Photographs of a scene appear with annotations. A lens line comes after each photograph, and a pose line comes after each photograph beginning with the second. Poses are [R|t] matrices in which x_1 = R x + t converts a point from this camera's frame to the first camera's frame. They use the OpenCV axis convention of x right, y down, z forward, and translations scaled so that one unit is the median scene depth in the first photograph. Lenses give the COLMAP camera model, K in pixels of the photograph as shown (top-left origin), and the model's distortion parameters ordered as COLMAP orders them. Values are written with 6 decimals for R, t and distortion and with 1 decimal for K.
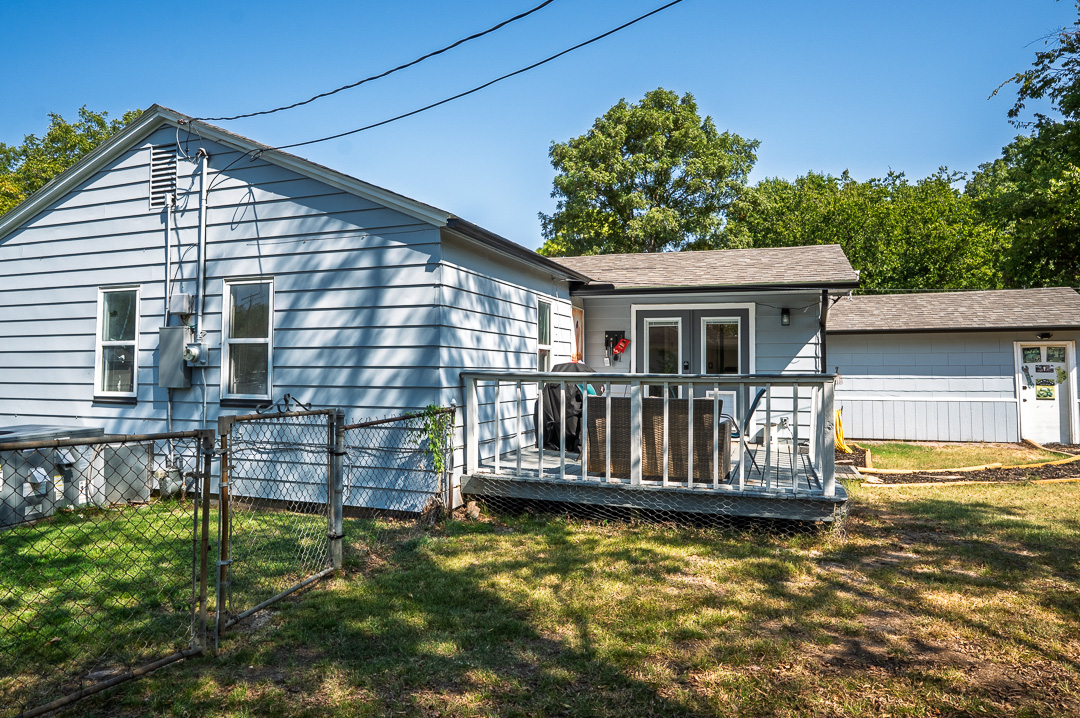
lens RADIAL K [[644.4, 0, 541.9], [0, 644.4, 343.3], [0, 0, 1]] dist [0.000057, 0.001721]
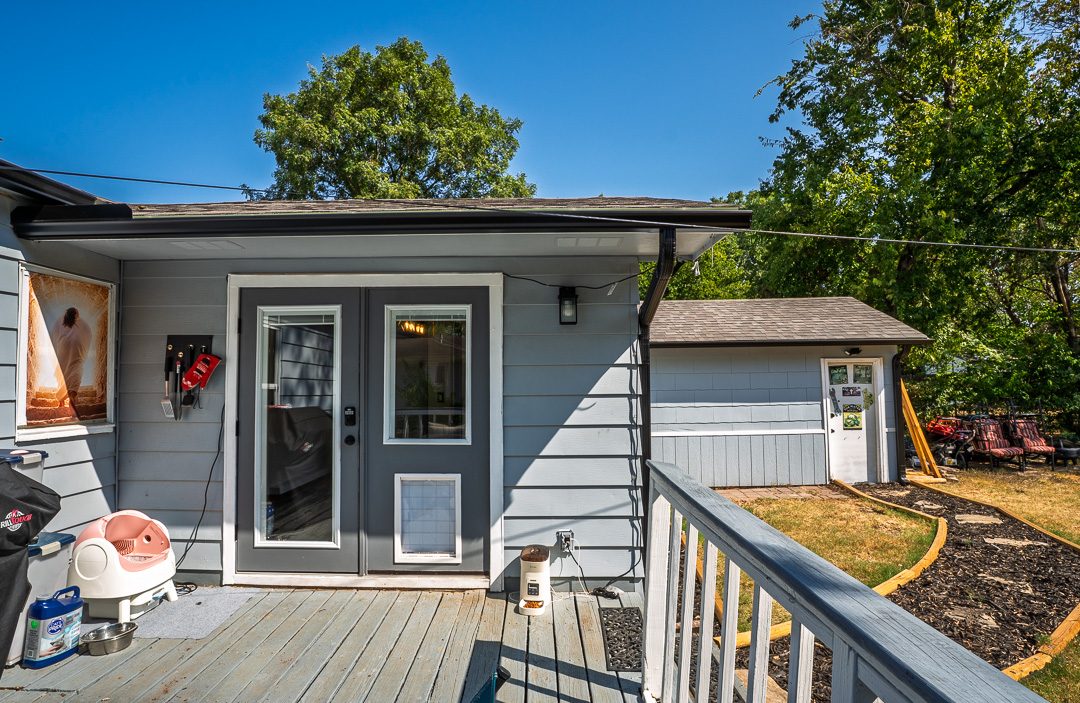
lens RADIAL K [[561.3, 0, 540.0], [0, 561.3, 351.5], [0, 0, 1]] dist [-0.018089, -0.000084]
pose [[0.939180, 0.004018, 0.343401, 0.166348], [-0.000880, 0.999956, -0.009294, -0.004347], [-0.343423, 0.008426, 0.939143, 0.470190]]
